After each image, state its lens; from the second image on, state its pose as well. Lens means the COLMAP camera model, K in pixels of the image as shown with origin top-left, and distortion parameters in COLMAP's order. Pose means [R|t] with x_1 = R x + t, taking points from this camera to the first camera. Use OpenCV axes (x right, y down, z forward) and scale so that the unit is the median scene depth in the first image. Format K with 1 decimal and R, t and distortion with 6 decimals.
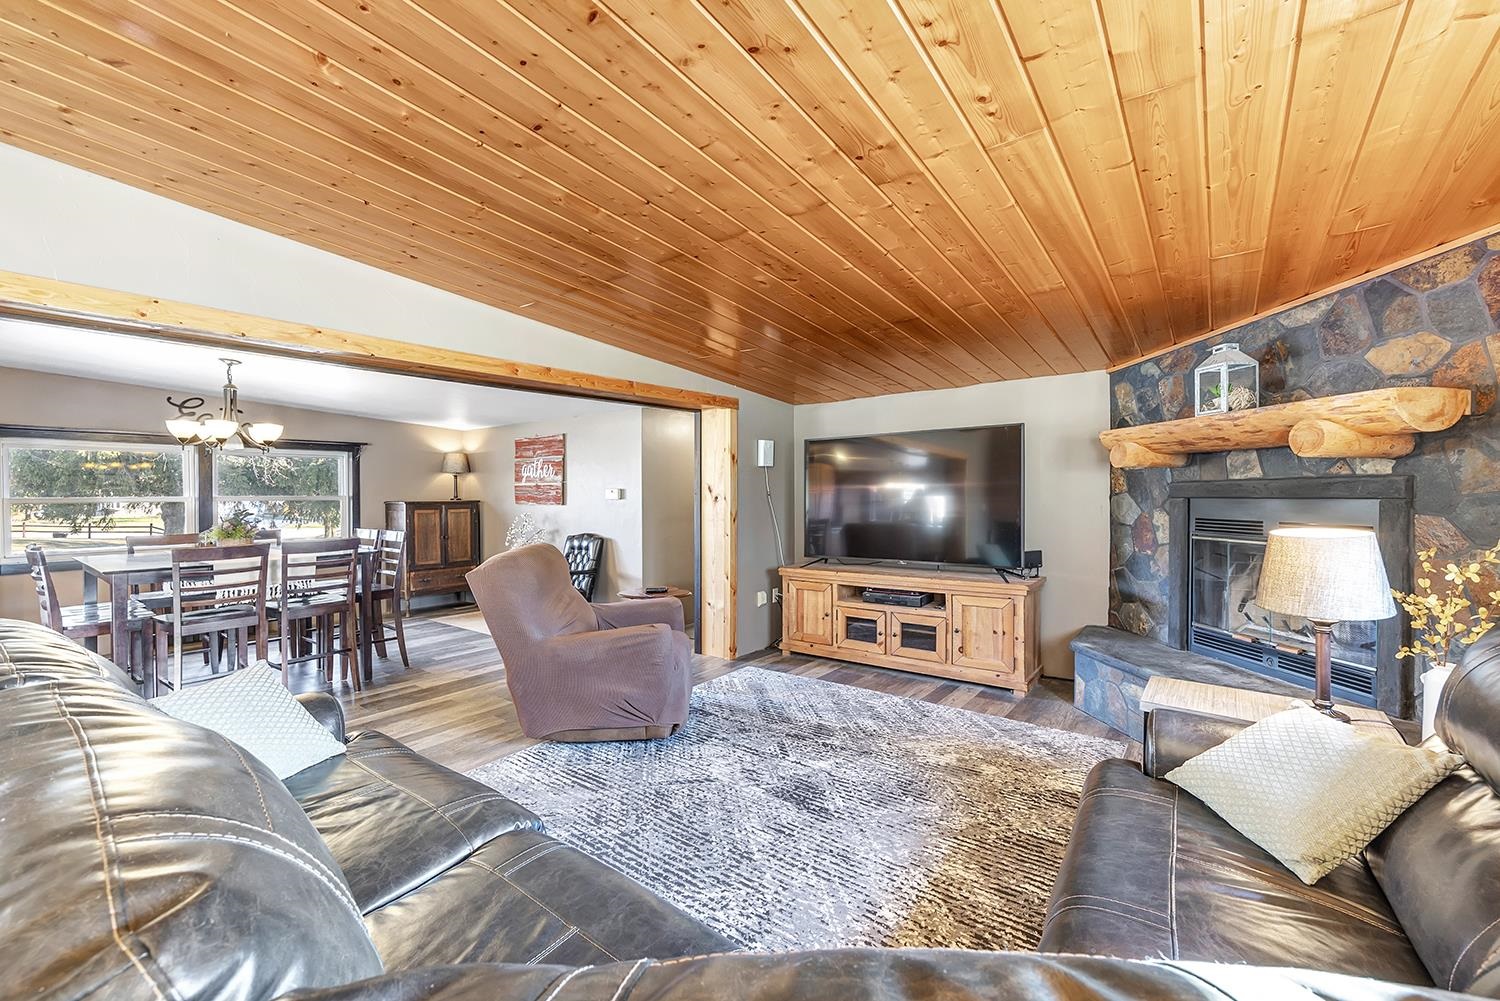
lens RADIAL K [[612.4, 0, 734.9], [0, 612.4, 491.9], [0, 0, 1]] dist [0.002508, -0.000392]
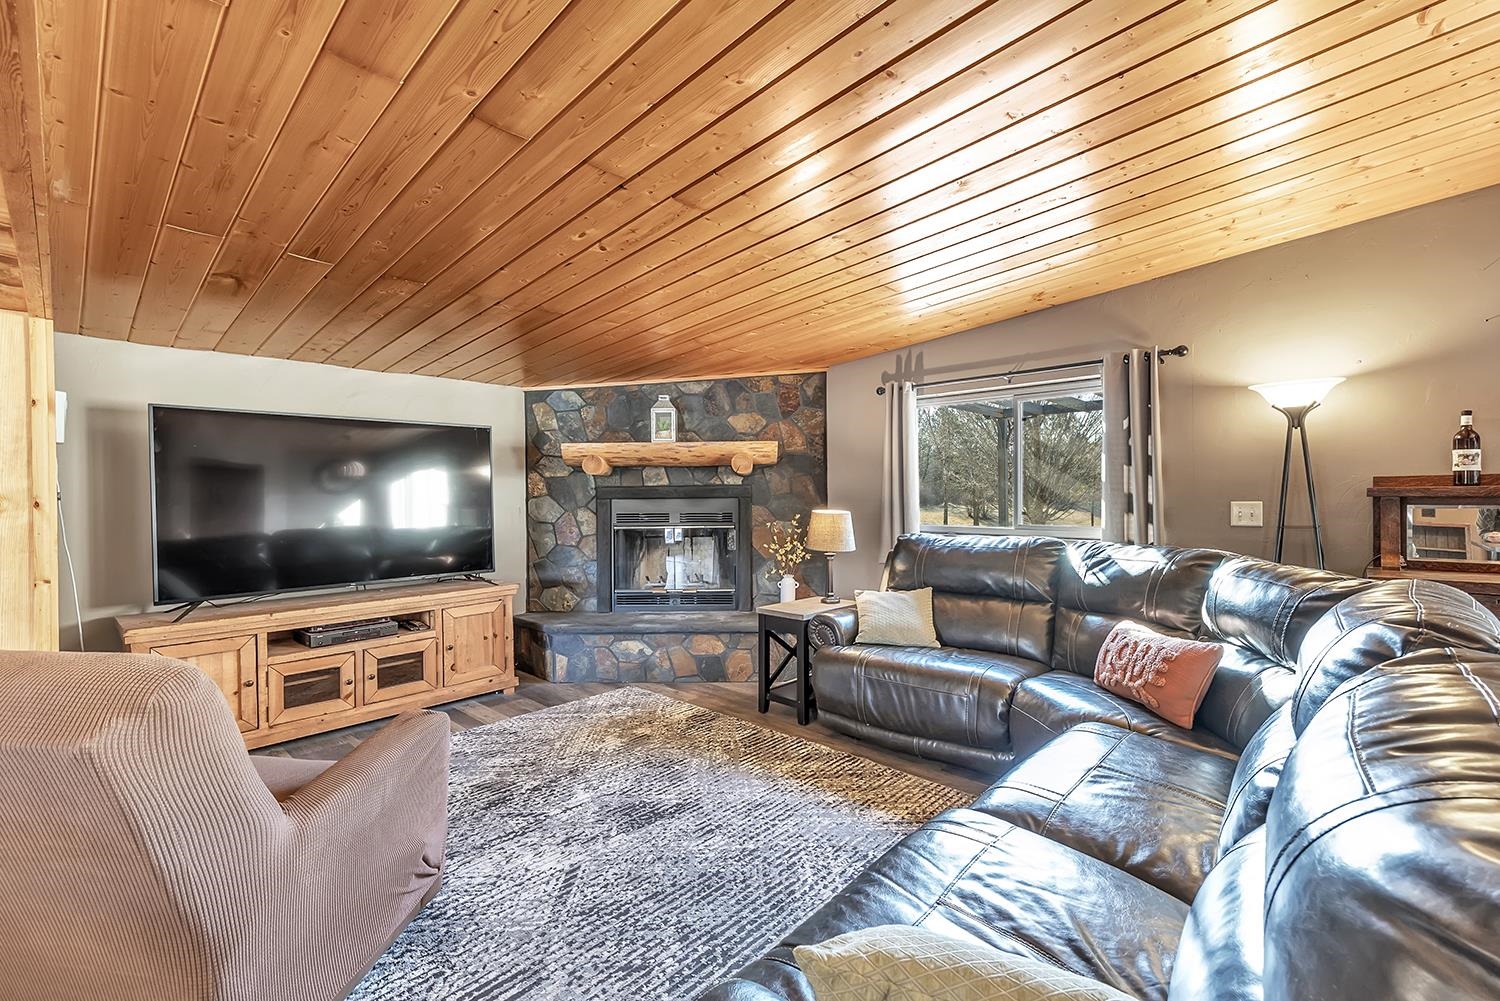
lens RADIAL K [[647.5, 0, 740.8], [0, 647.5, 502.7], [0, 0, 1]] dist [-0.003884, -0.000056]
pose [[0.094334, -0.002858, 0.995537, -0.629051], [0.004773, 0.999986, 0.002419, 0.014845], [-0.995529, 0.004523, 0.094346, 0.558675]]
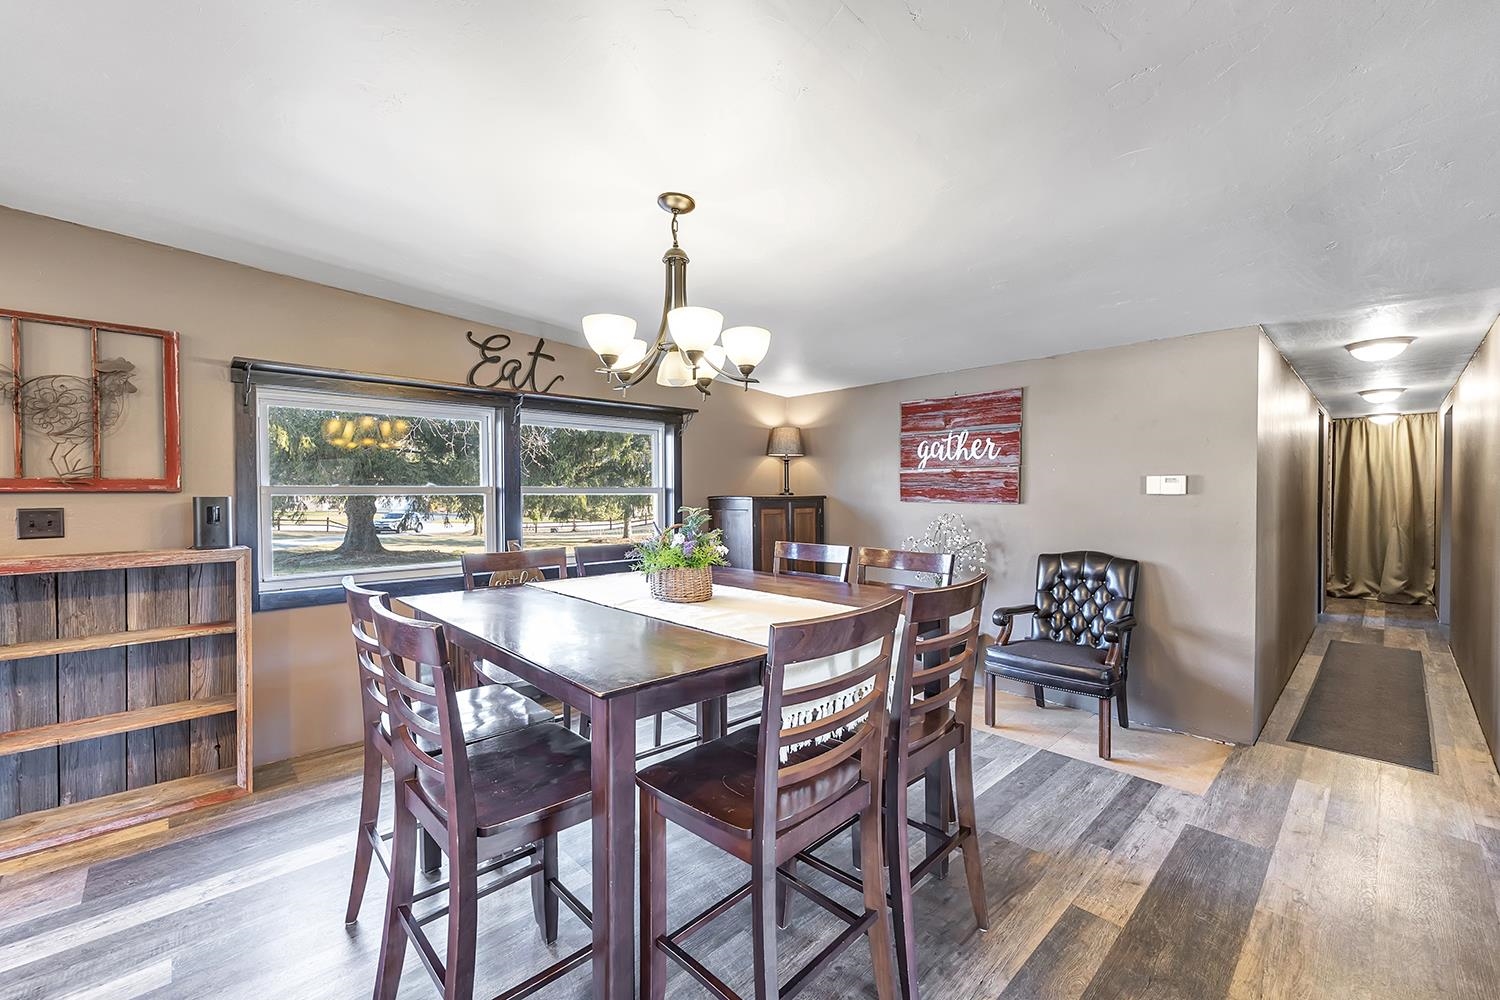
lens RADIAL K [[612.4, 0, 739.7], [0, 612.4, 493.8], [0, 0, 1]] dist [0.002508, -0.000392]
pose [[0.987598, 0.006092, -0.156885, -0.825063], [-0.005344, 0.999972, 0.005184, 0.018039], [0.156912, -0.004281, 0.987603, 0.621043]]
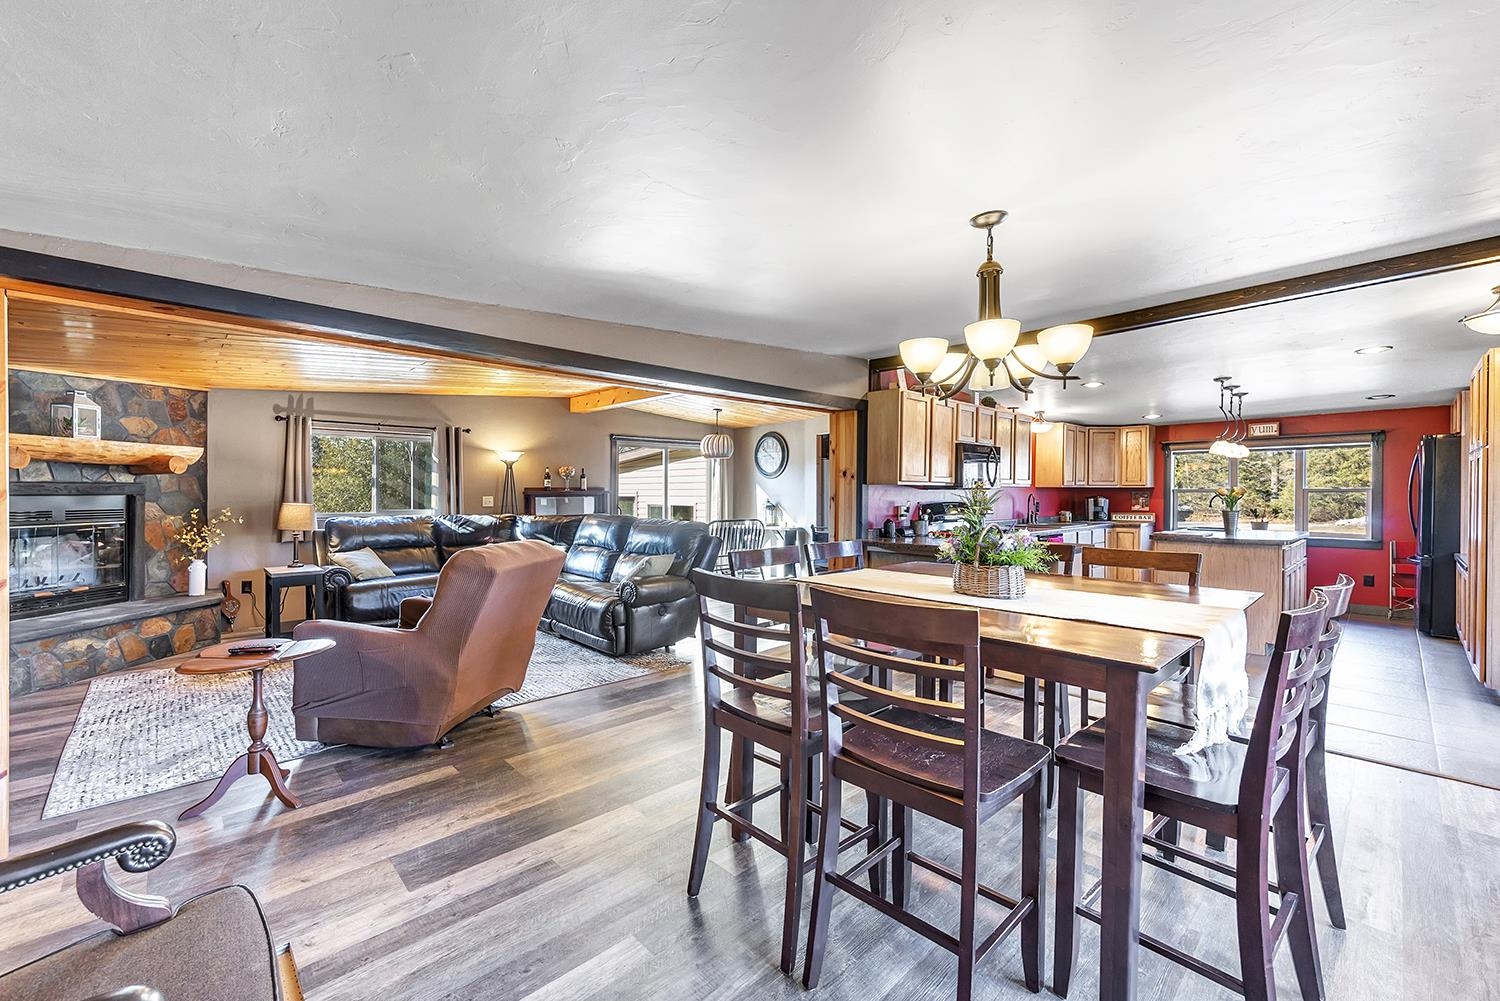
lens RADIAL K [[612.4, 0, 738.3], [0, 612.4, 486.3], [0, 0, 1]] dist [0.002508, -0.000392]
pose [[-0.987463, 0.011562, 0.157425, -0.835902], [0.009507, 0.999860, -0.013802, 0.020331], [-0.157562, -0.012132, -0.987435, 1.843144]]
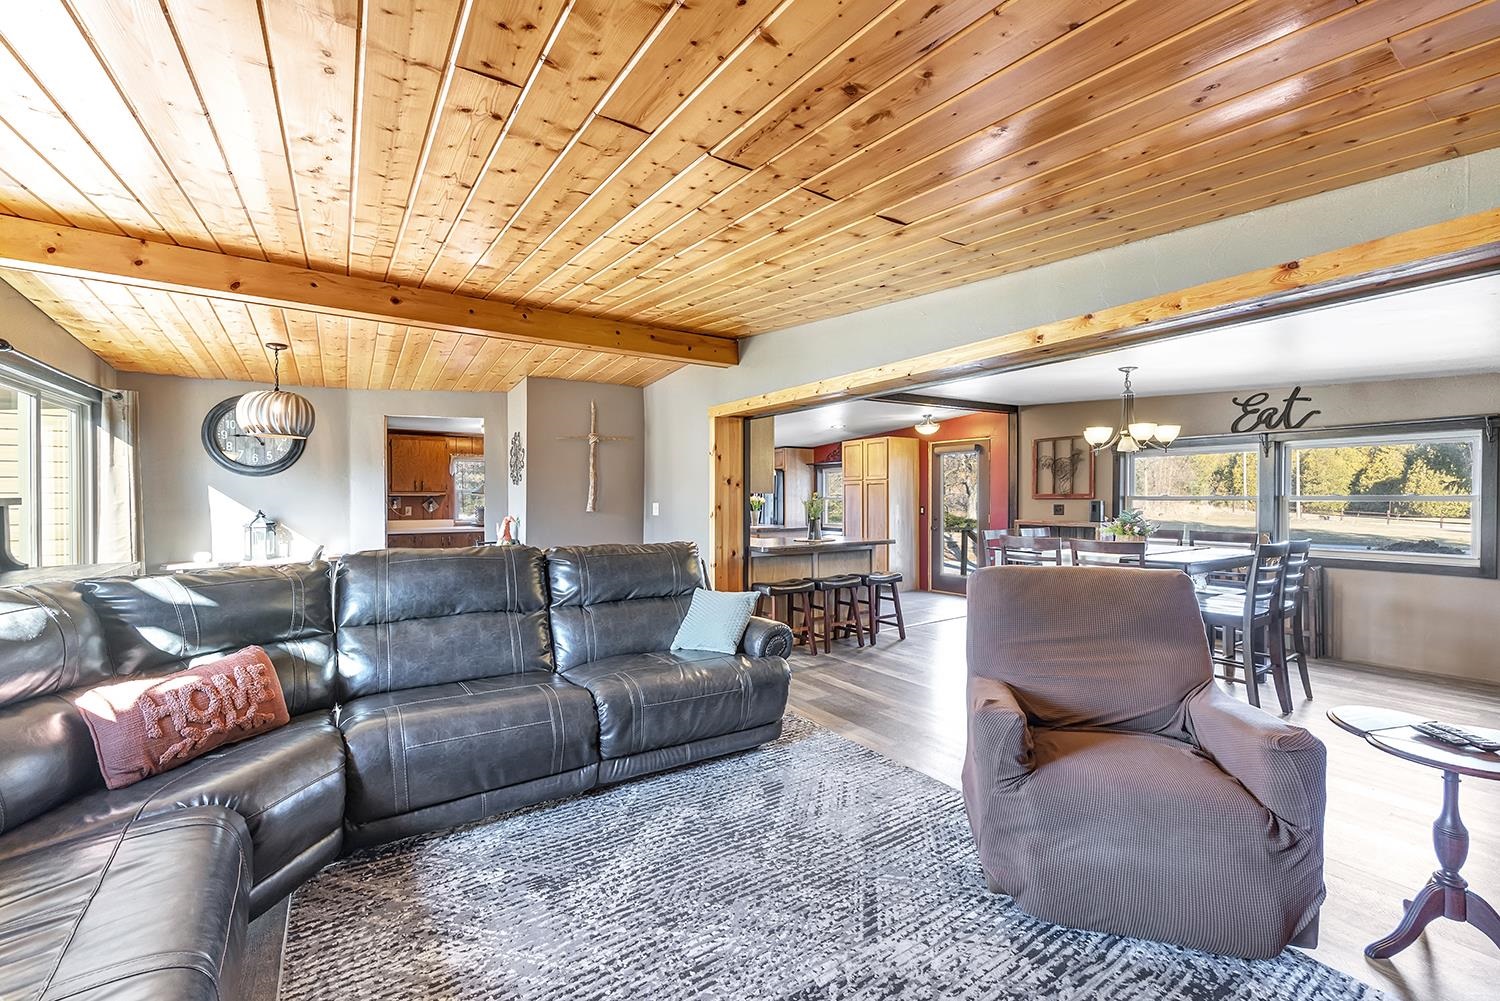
lens RADIAL K [[612.4, 0, 742.1], [0, 612.4, 497.3], [0, 0, 1]] dist [0.002508, -0.000392]
pose [[-0.318922, 0.008146, -0.947746, 0.480845], [0.005334, 0.999963, 0.006800, 0.000039], [0.947766, -0.002887, -0.318954, 0.839499]]
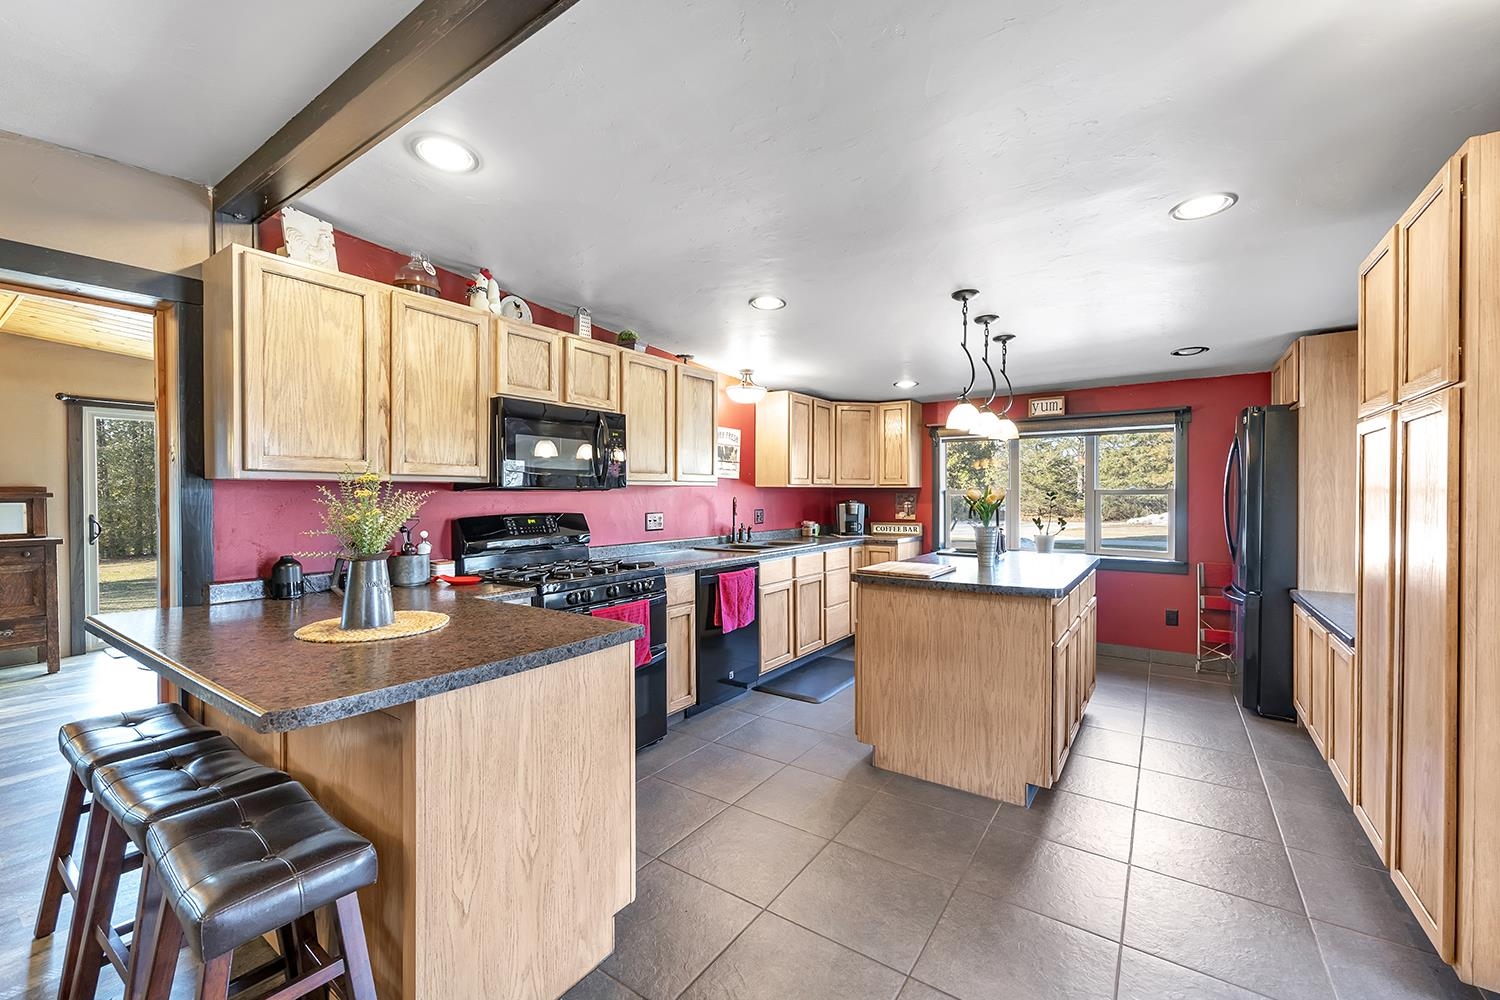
lens RADIAL K [[612.4, 0, 740.4], [0, 612.4, 486.8], [0, 0, 1]] dist [0.002508, -0.000392]
pose [[-0.998600, 0.011892, -0.051537, -1.405830], [0.012621, 0.999824, -0.013847, 0.021614], [0.051363, -0.014478, -0.998575, 1.016873]]
